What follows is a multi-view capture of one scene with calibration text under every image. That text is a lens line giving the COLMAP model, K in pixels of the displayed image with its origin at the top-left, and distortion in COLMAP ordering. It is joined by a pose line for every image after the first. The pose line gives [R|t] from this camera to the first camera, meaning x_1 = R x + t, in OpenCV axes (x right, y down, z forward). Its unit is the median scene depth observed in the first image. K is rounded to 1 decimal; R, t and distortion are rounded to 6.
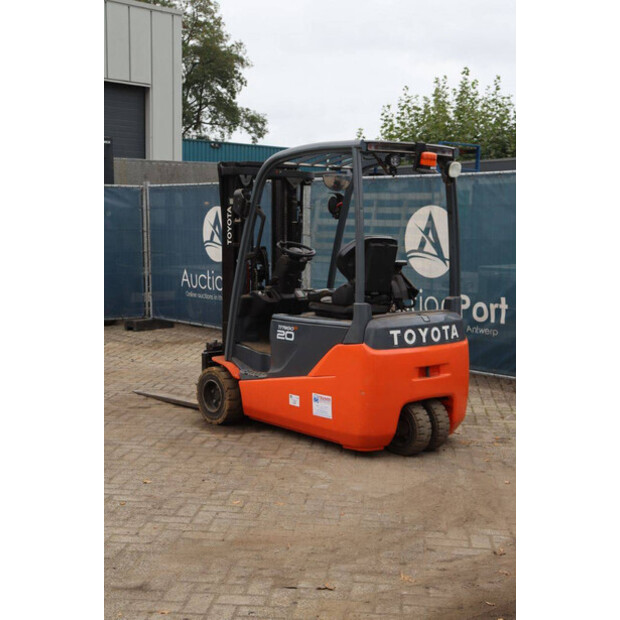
lens RADIAL K [[935.3, 0, 310.0], [0, 935.3, 310.0], [0, 0, 1]] dist [0.021769, 0.020418]
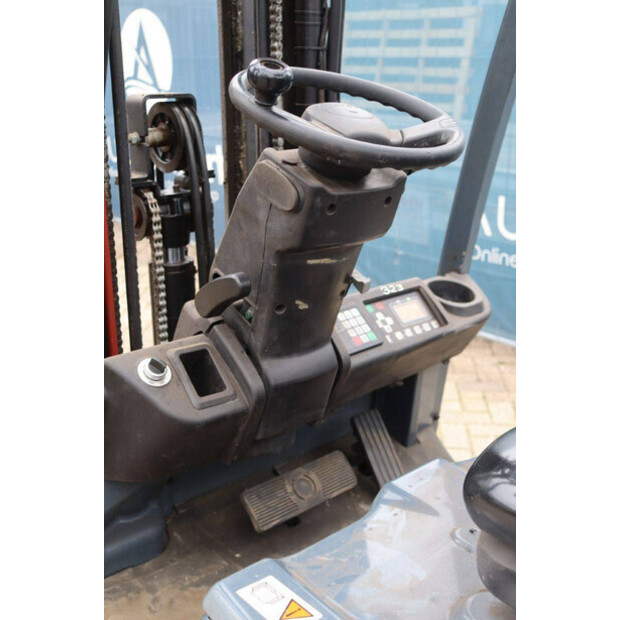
lens RADIAL K [[830.4, 0, 310.0], [0, 830.4, 310.0], [0, 0, 1]] dist [0.012138, 0.119538]
pose [[0.999637, -0.013773, 0.023151, -0.024352], [0.008962, 0.980491, 0.196360, -0.057600], [-0.025404, -0.196081, 0.980259, 0.808072]]
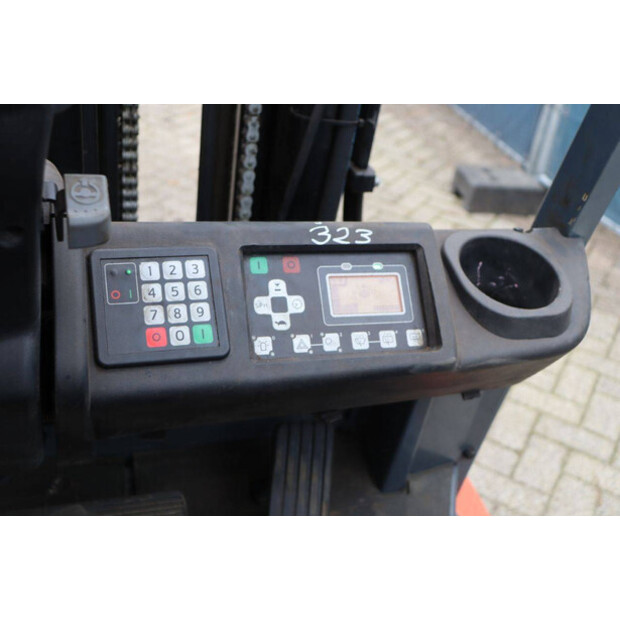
lens RADIAL K [[686.2, 0, 310.0], [0, 686.2, 310.0], [0, 0, 1]] dist [-0.006115, -0.002829]
pose [[0.897636, 0.309103, -0.314173, 0.028864], [-0.153772, 0.887687, 0.434012, -0.046608], [0.413042, -0.341274, 0.844351, 0.953358]]
